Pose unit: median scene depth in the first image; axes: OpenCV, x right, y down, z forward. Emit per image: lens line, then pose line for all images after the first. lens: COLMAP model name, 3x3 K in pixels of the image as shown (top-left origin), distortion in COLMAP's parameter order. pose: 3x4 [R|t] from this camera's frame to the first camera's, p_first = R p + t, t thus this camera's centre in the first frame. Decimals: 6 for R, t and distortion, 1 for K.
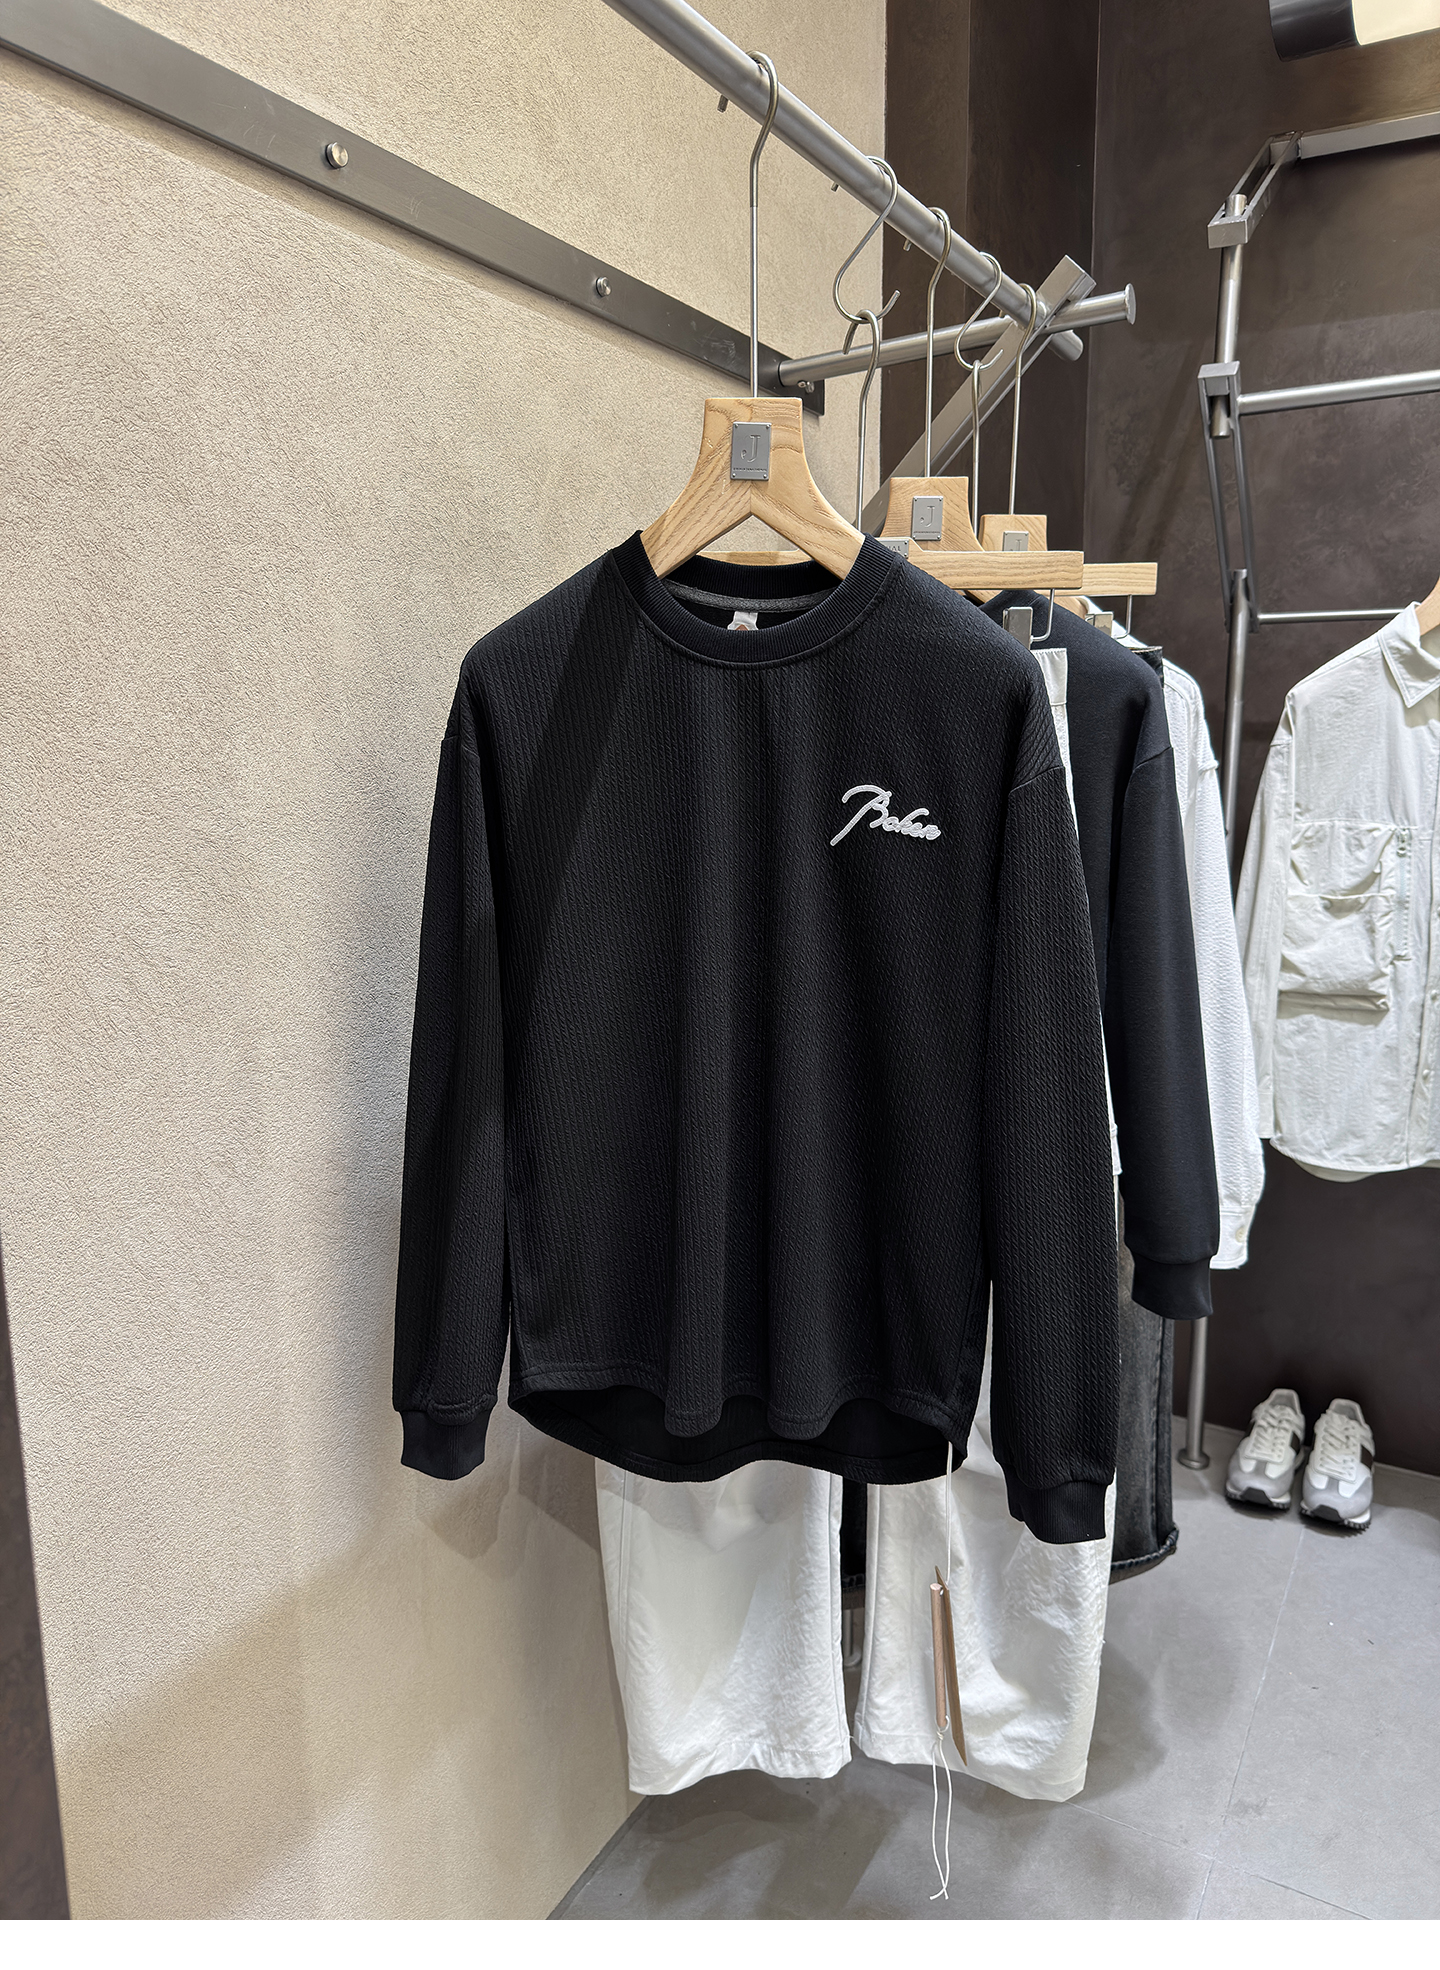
lens RADIAL K [[1389.6, 0, 711.5], [0, 1389.6, 984.3], [0, 0, 1]] dist [-0.020965, 0.004936]
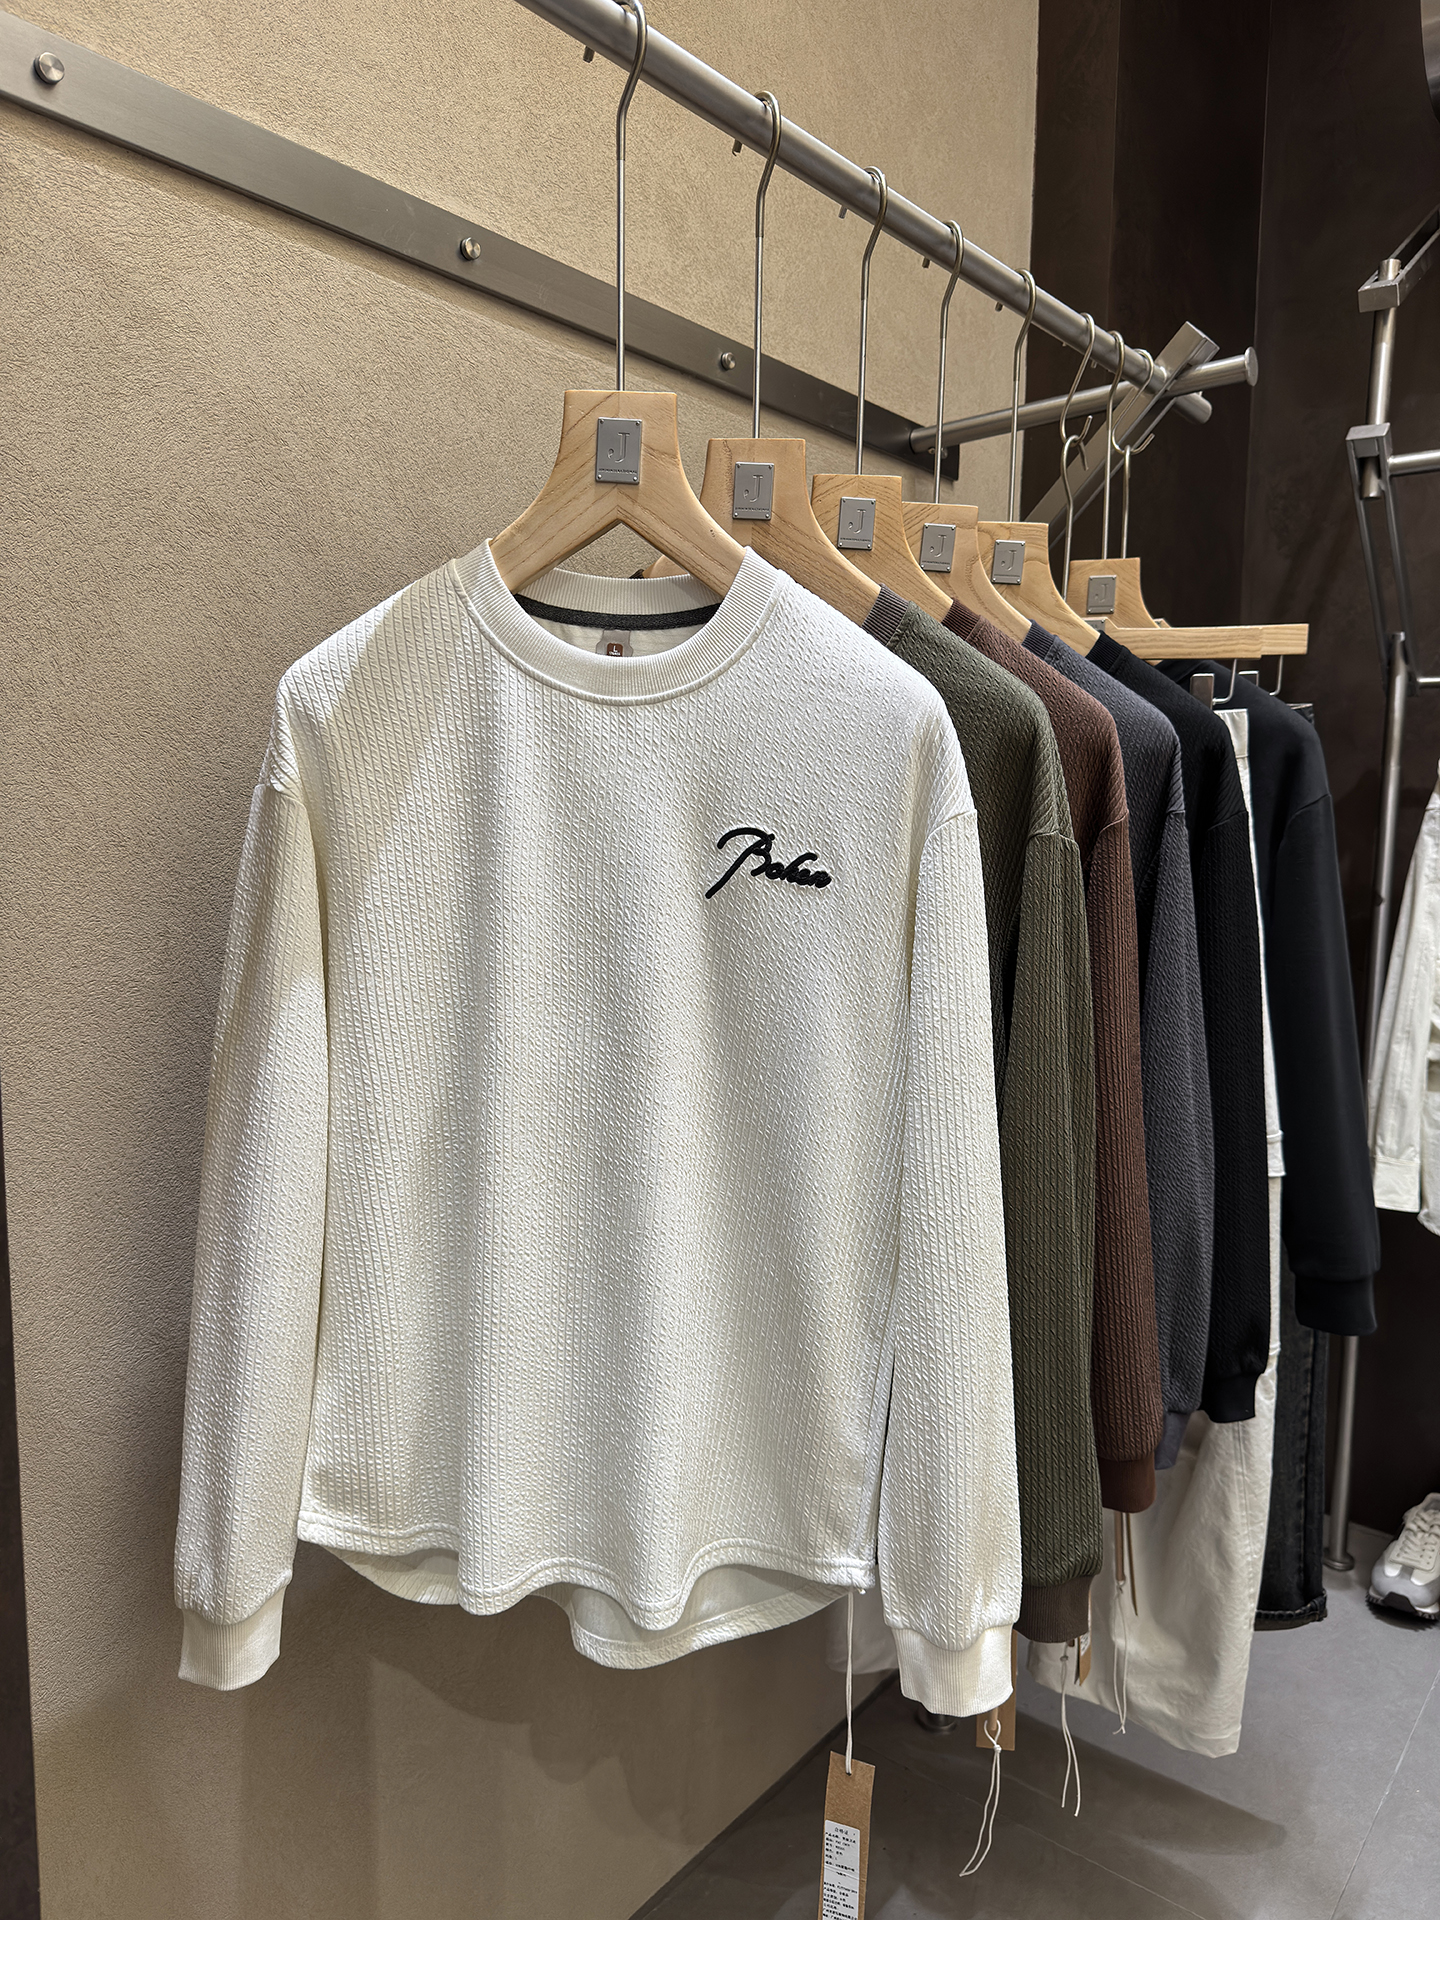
lens RADIAL K [[1389.6, 0, 707.7], [0, 1389.6, 977.3], [0, 0, 1]] dist [-0.020965, 0.004936]
pose [[0.988365, 0.038835, -0.147059, 0.077431], [-0.047102, 0.997475, -0.053154, 0.027407], [0.144624, 0.059462, 0.987698, -0.030767]]
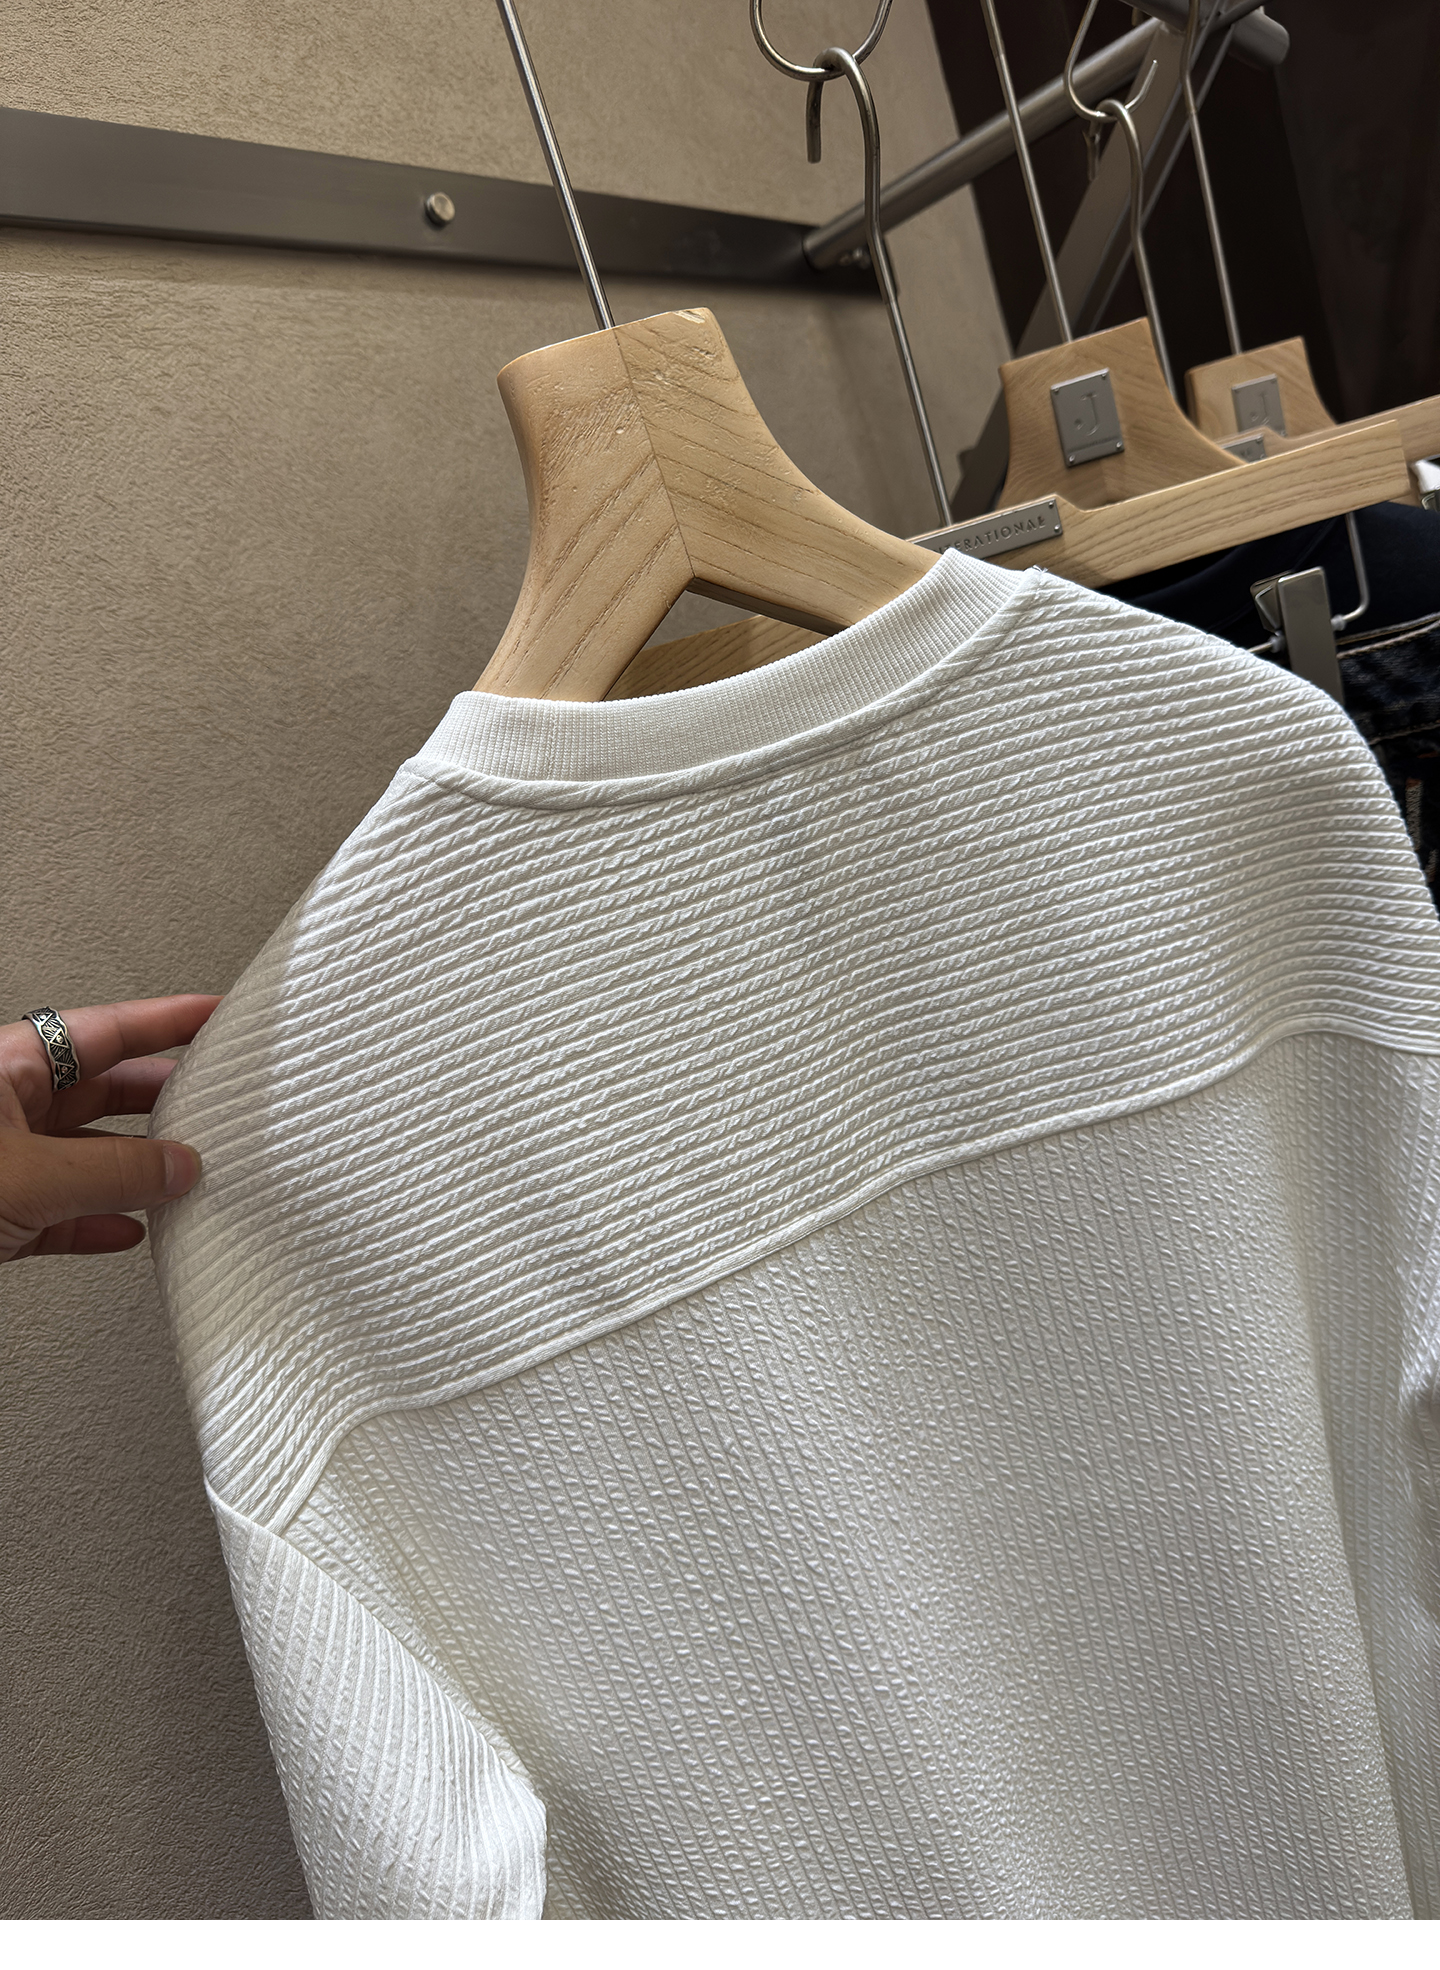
lens RADIAL K [[1389.6, 0, 732.3], [0, 1389.6, 967.1], [0, 0, 1]] dist [-0.020965, 0.004936]
pose [[0.949901, -0.238444, -0.202071, 0.076755], [0.243730, 0.969842, 0.001322, -0.153271], [0.195662, -0.050506, 0.979370, 0.408385]]
